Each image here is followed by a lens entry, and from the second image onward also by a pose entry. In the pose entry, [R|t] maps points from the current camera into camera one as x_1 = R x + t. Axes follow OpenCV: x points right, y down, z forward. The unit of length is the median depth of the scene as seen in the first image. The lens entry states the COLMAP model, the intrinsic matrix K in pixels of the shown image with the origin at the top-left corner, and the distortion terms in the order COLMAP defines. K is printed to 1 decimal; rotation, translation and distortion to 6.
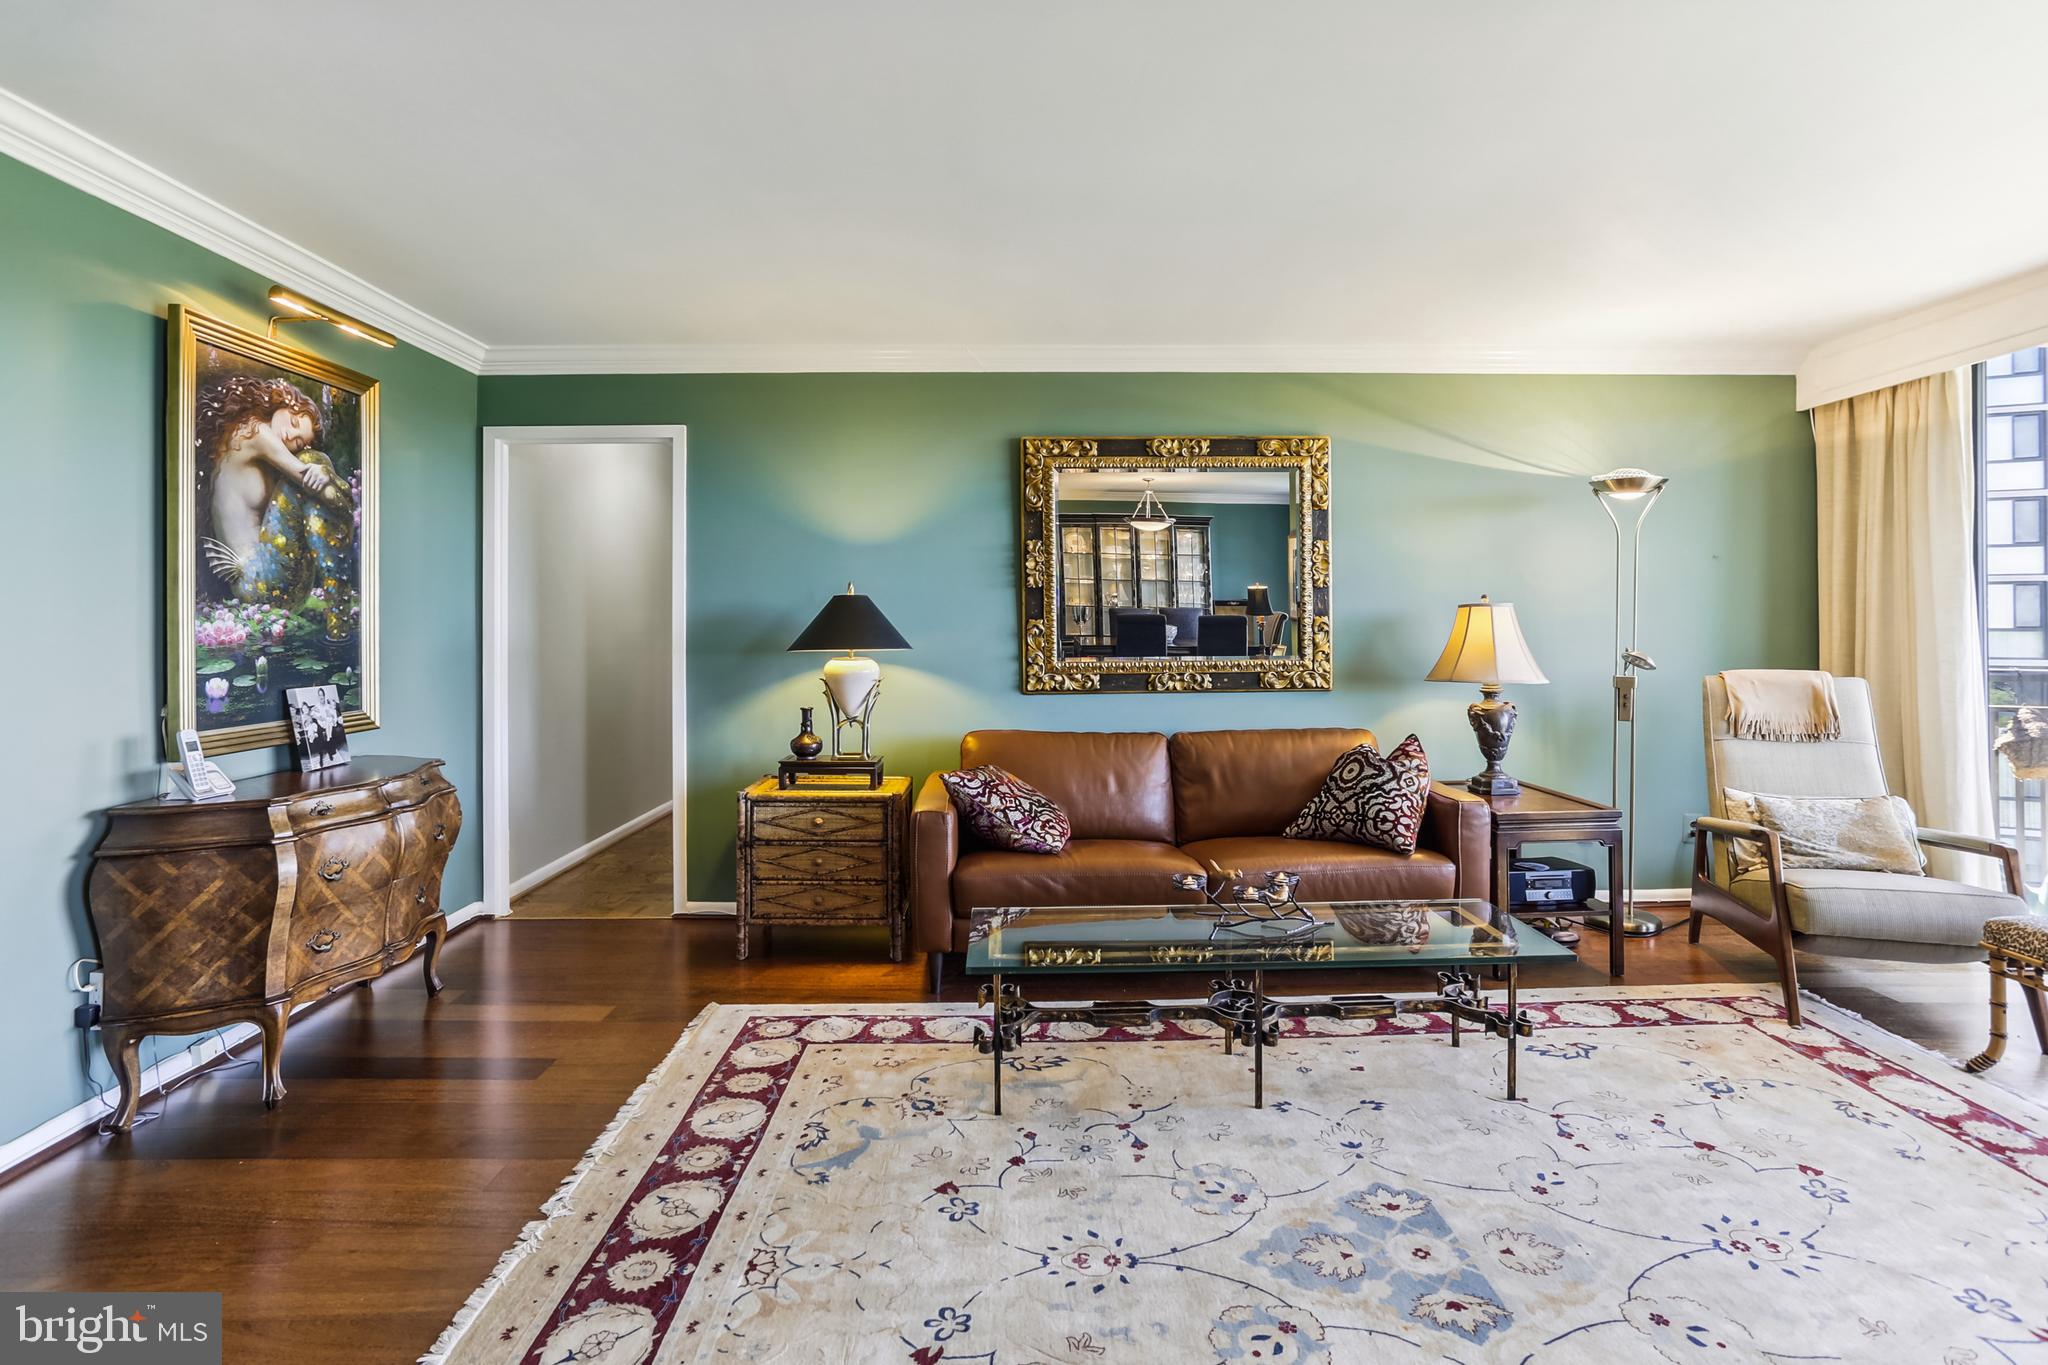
lens RADIAL K [[1009.0, 0, 1024.1], [0, 1009.0, 609.7], [0, 0, 1]] dist [-0.043407, 0.026391]
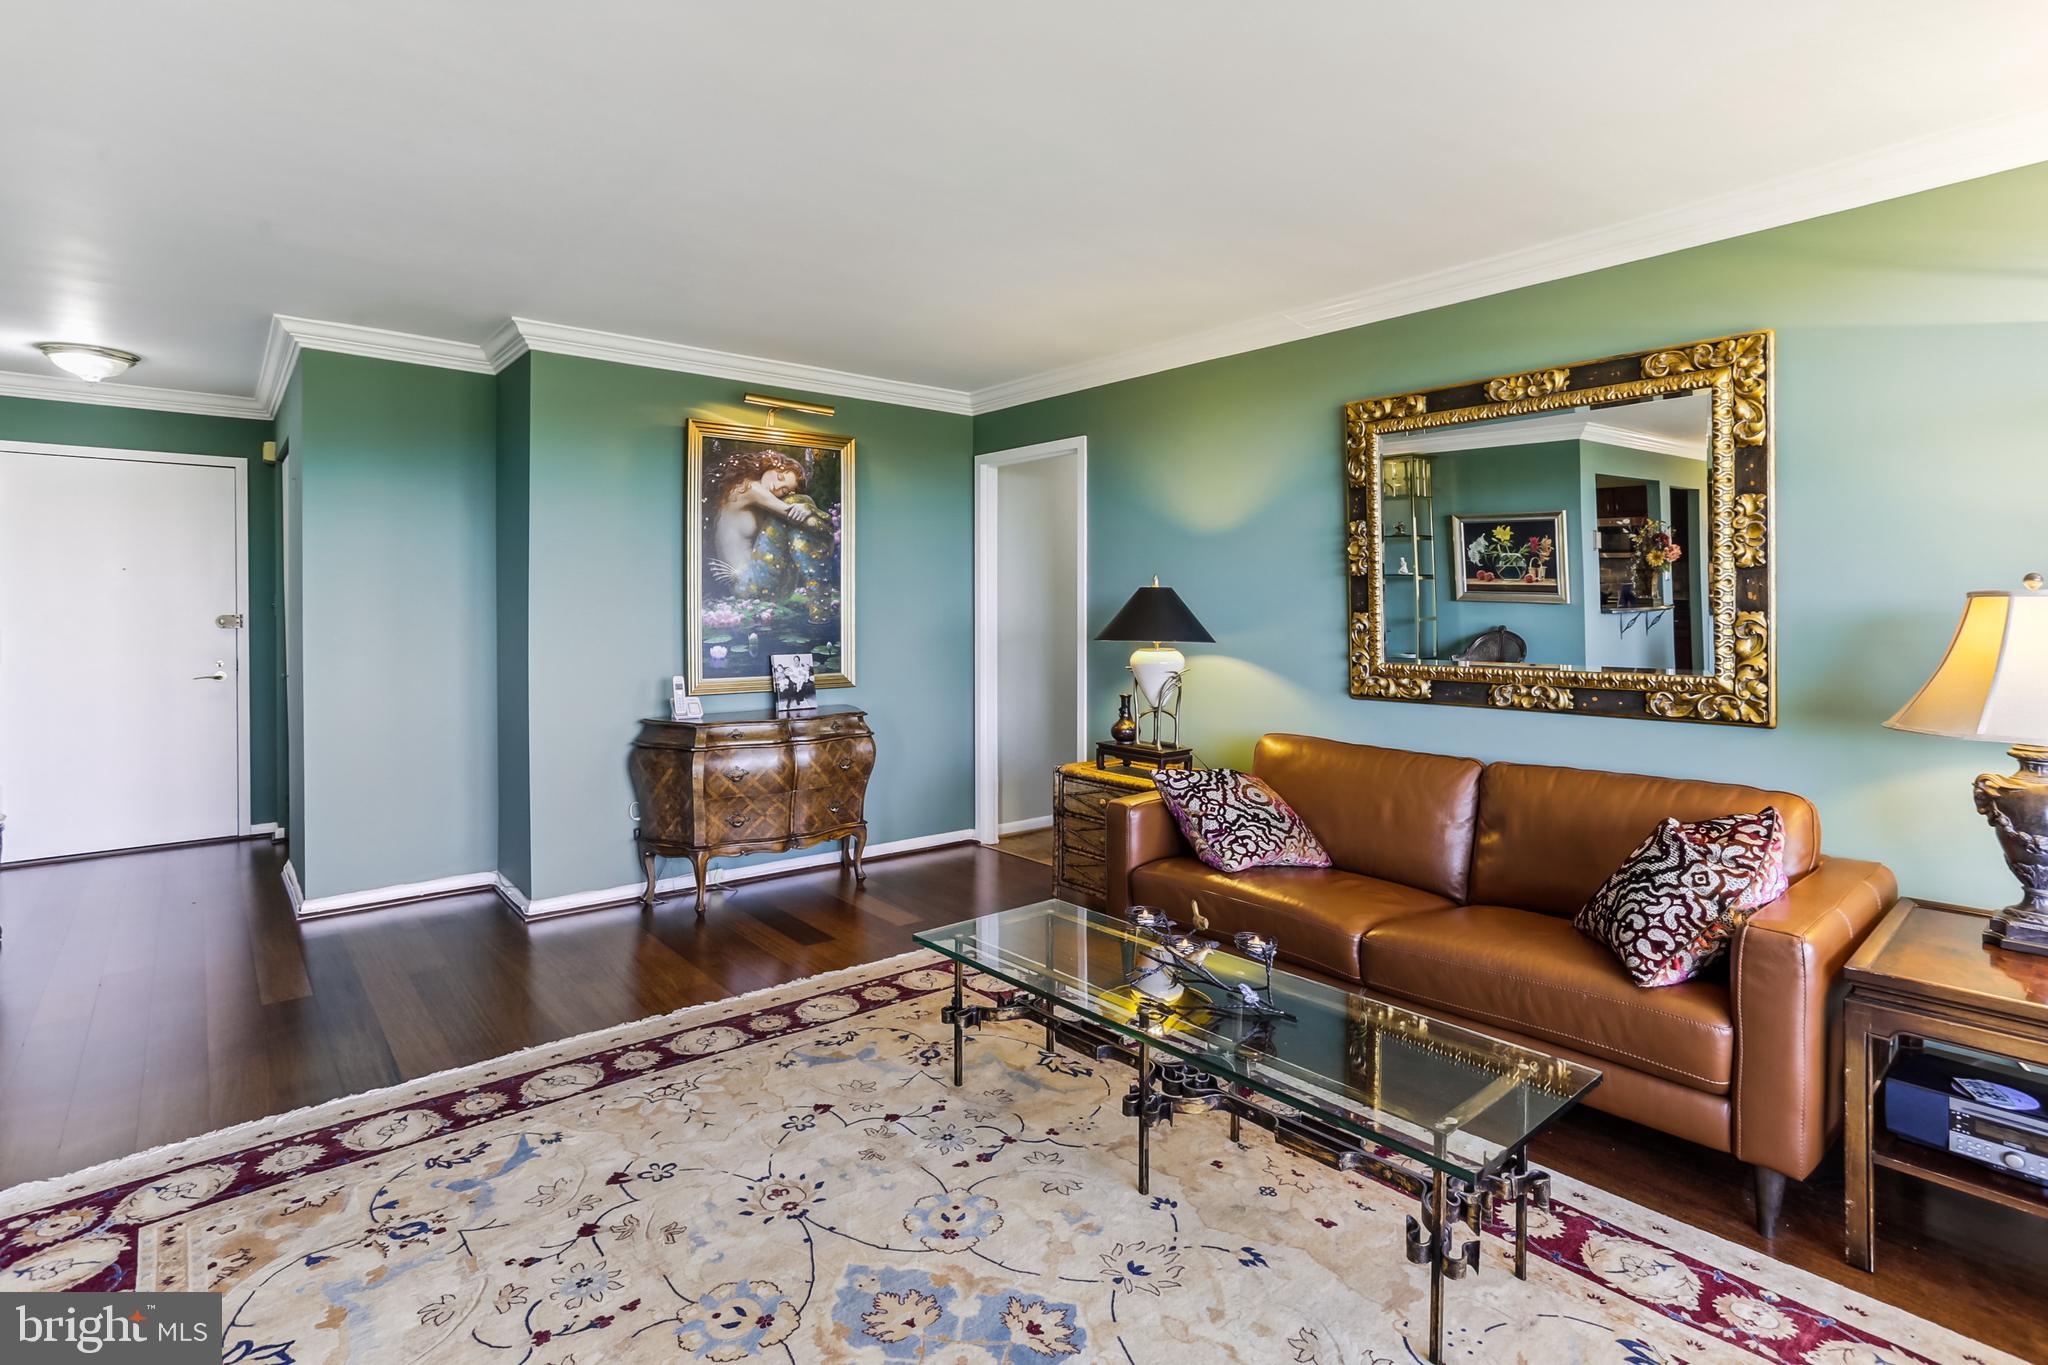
lens RADIAL K [[1009.0, 0, 1025.4], [0, 1009.0, 612.0], [0, 0, 1]] dist [-0.043407, 0.026391]
pose [[0.633996, 0.009200, -0.773282, 0.641357], [0.005221, 0.999856, 0.016176, -0.008141], [0.773319, -0.014293, 0.633856, 0.303813]]
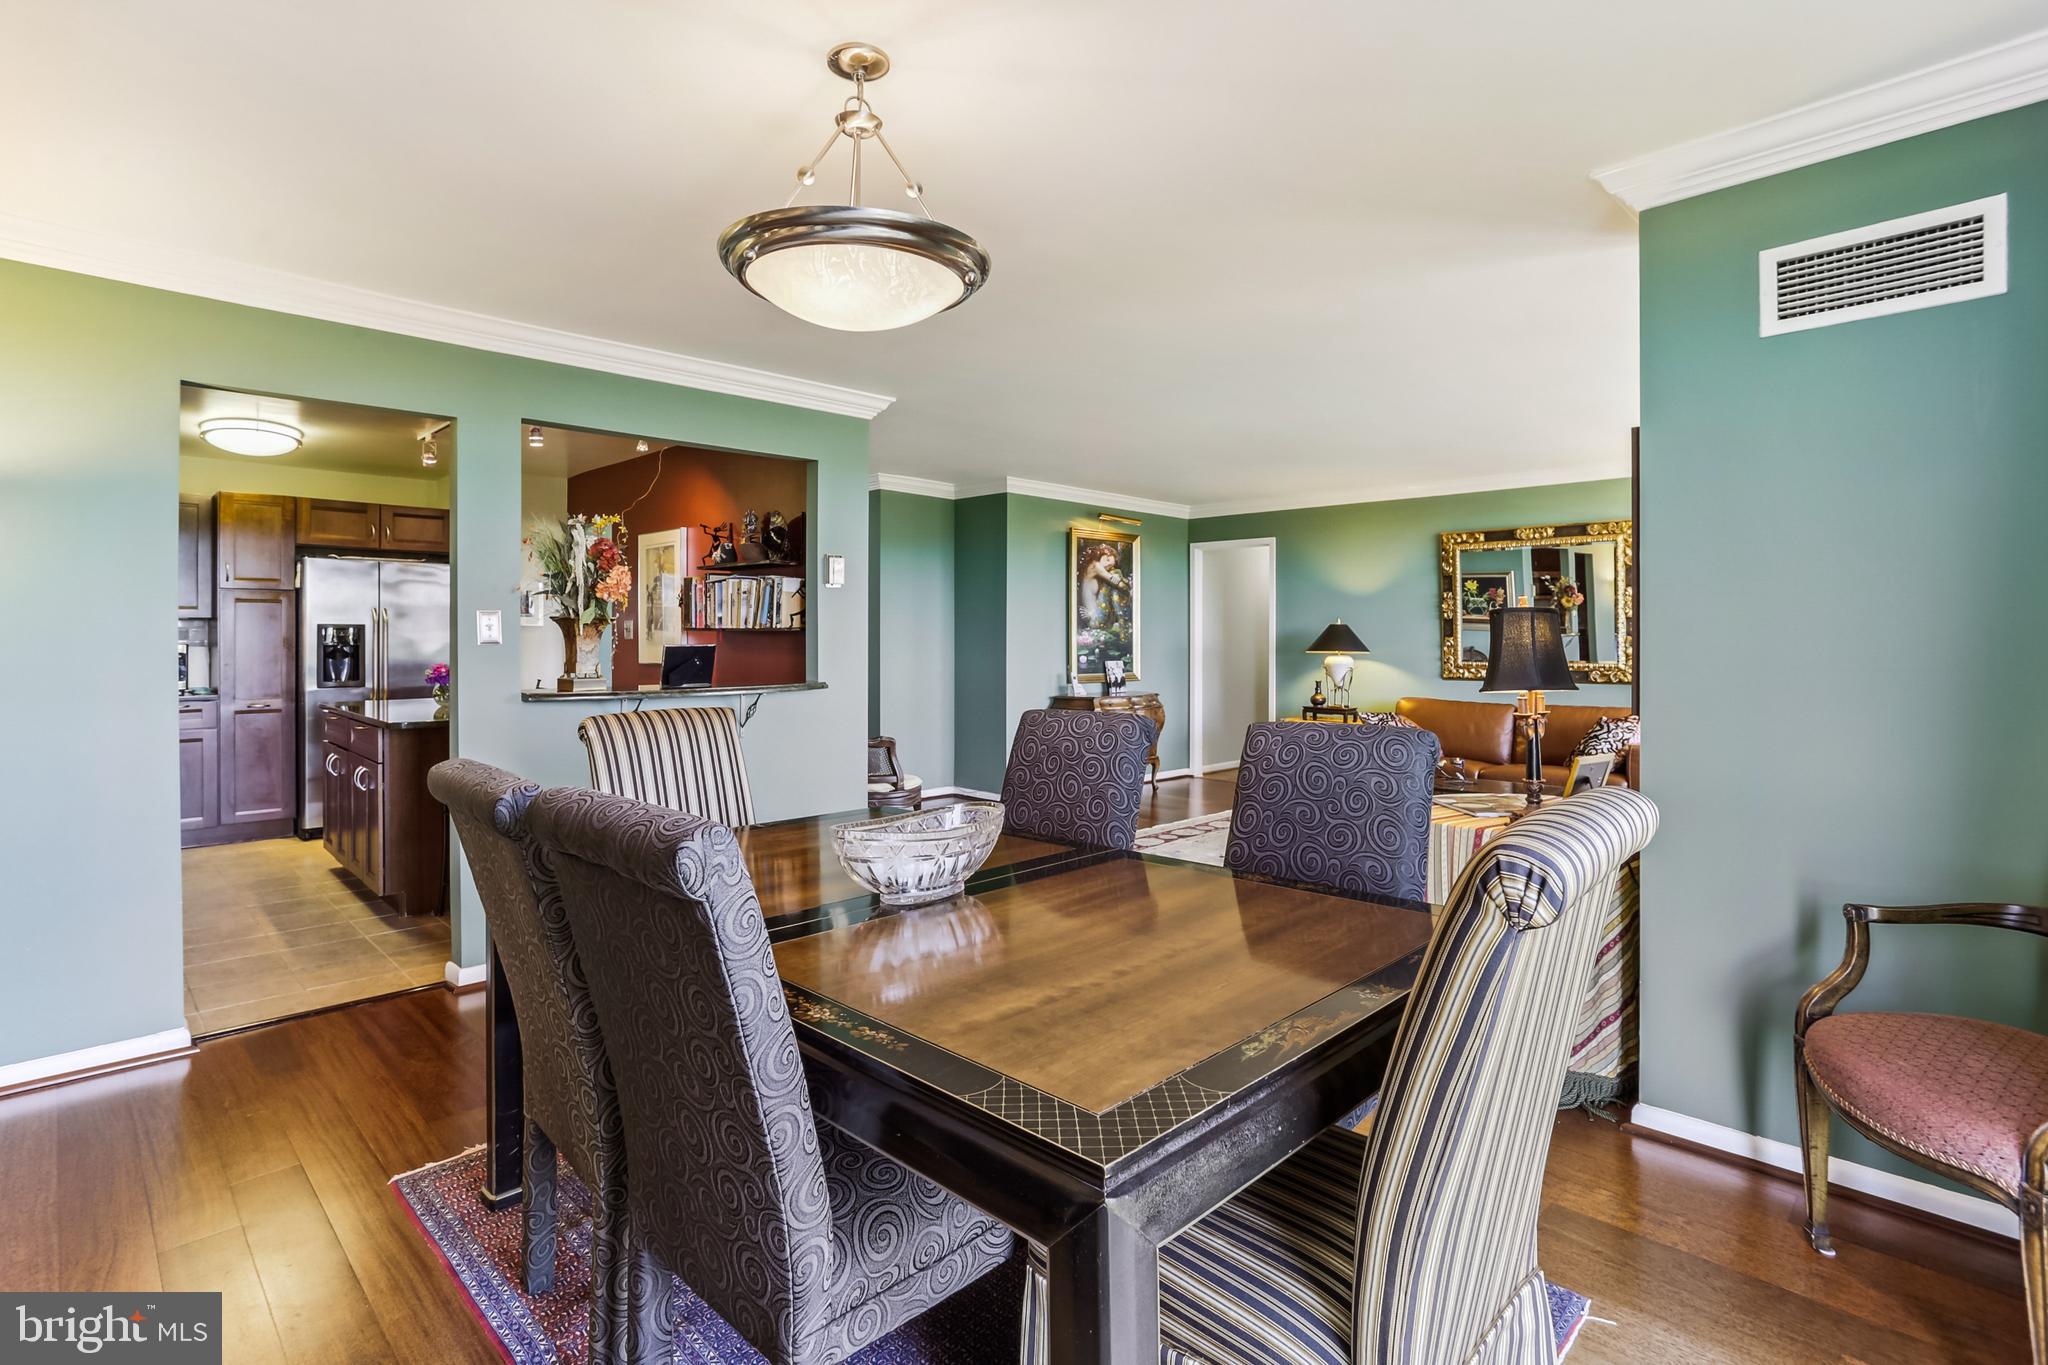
lens RADIAL K [[1009.0, 0, 1034.6], [0, 1009.0, 629.7], [0, 0, 1]] dist [-0.043407, 0.026391]
pose [[0.707062, 0.003180, -0.707144, 0.950516], [0.002784, 0.999970, 0.007281, -0.023033], [0.707146, -0.007117, 0.707032, -0.958383]]
